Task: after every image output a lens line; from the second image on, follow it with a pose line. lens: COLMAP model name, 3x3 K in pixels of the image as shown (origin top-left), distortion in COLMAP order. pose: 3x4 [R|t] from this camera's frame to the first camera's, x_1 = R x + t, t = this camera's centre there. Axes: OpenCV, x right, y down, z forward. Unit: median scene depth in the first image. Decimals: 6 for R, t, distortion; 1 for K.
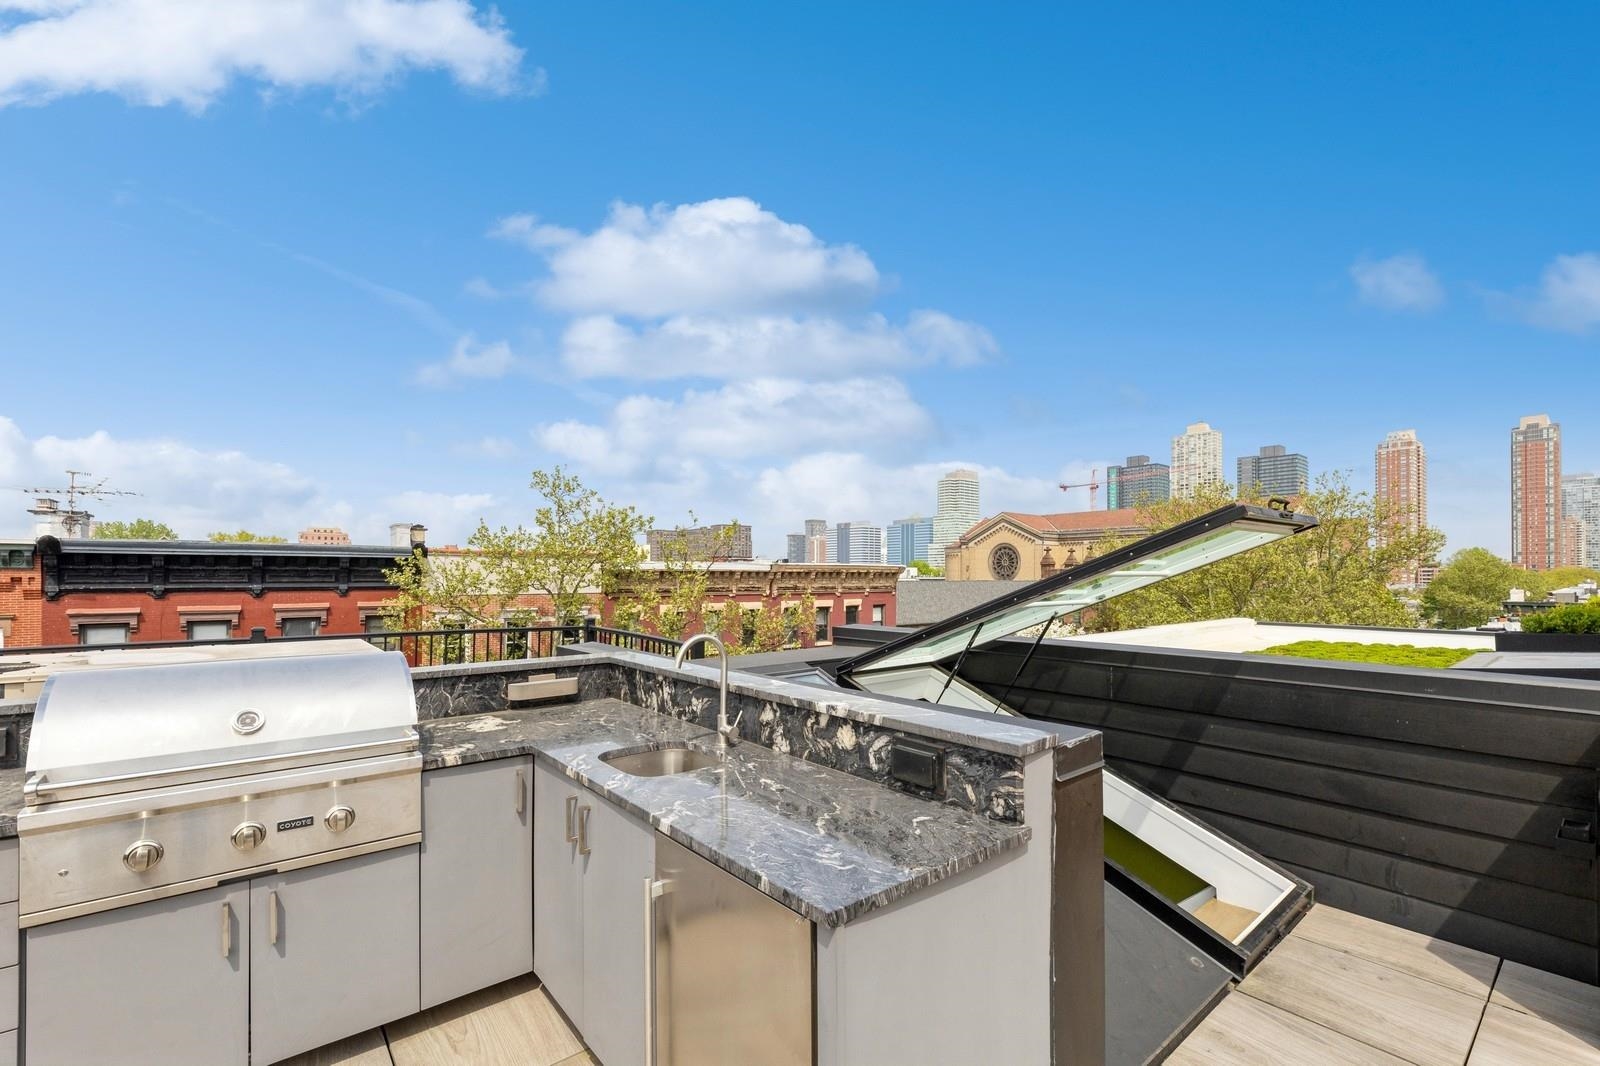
lens RADIAL K [[669.3, 0, 792.9], [0, 669.3, 569.4], [0, 0, 1]] dist [-0.001043, -0.000244]
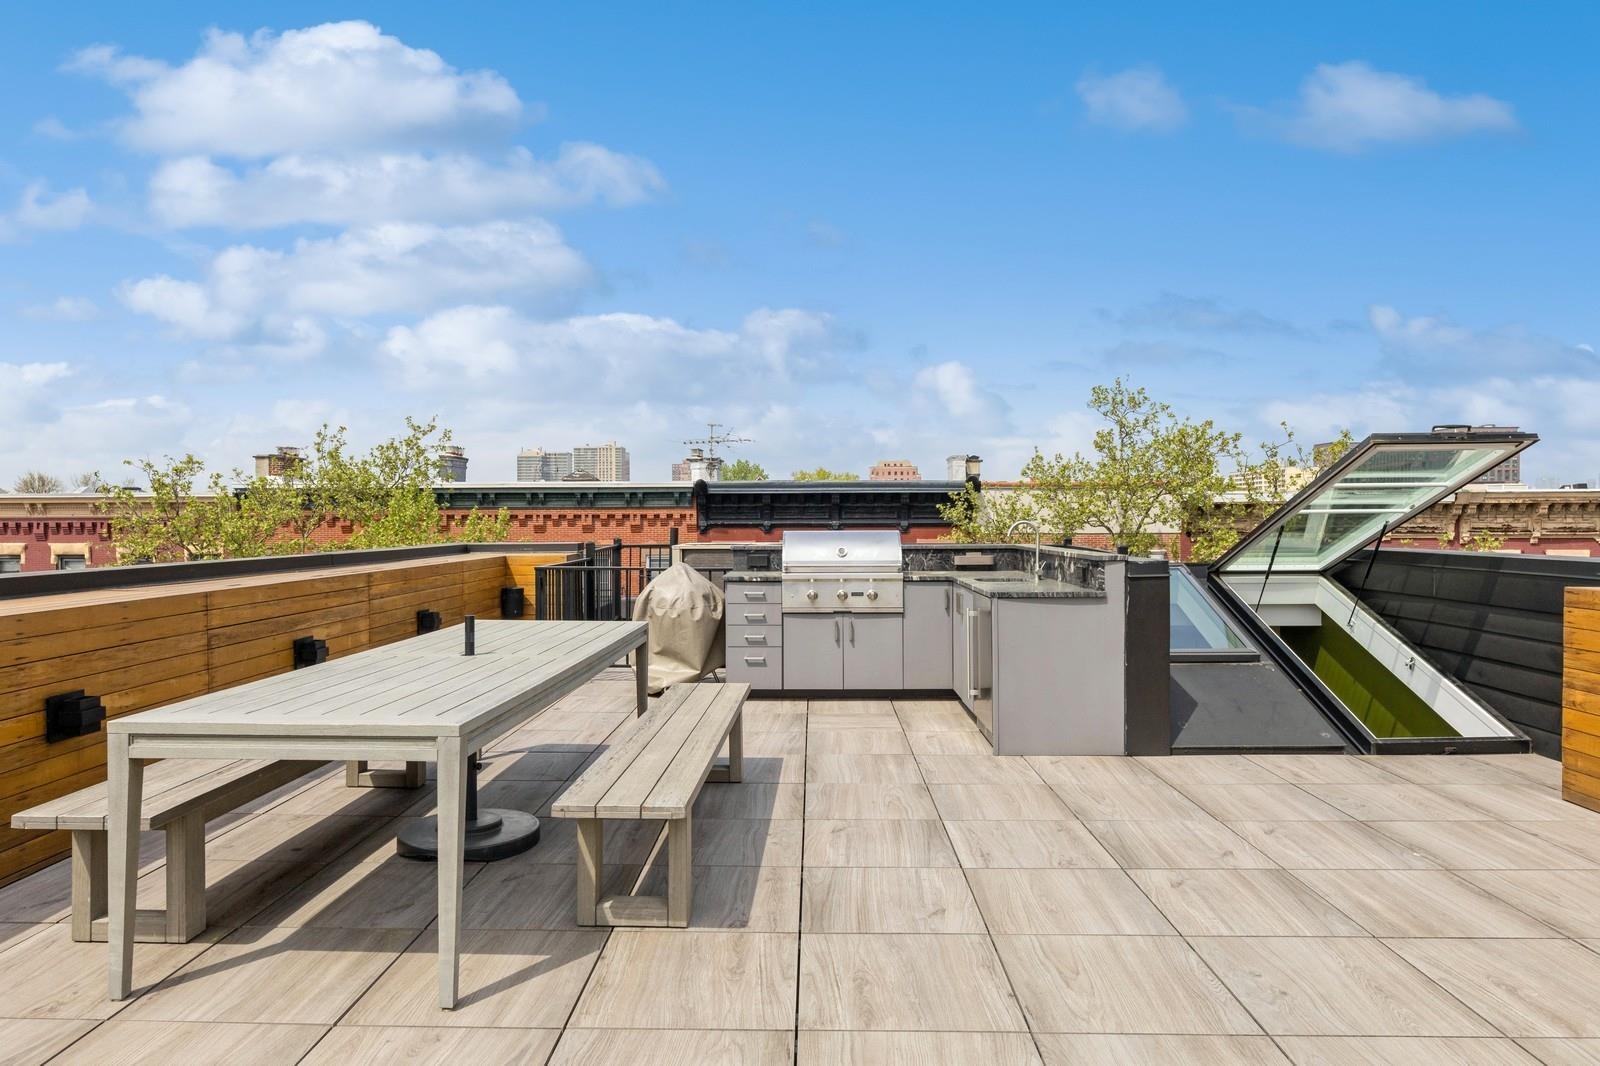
lens RADIAL K [[975.3, 0, 800.9], [0, 975.3, 532.2], [0, 0, 1]] dist [-0.001848, 0.000710]
pose [[0.759530, 0.006581, -0.650439, 0.815678], [0.009290, 0.999737, 0.020963, 0.043619], [0.650406, -0.021964, 0.759269, -1.057466]]
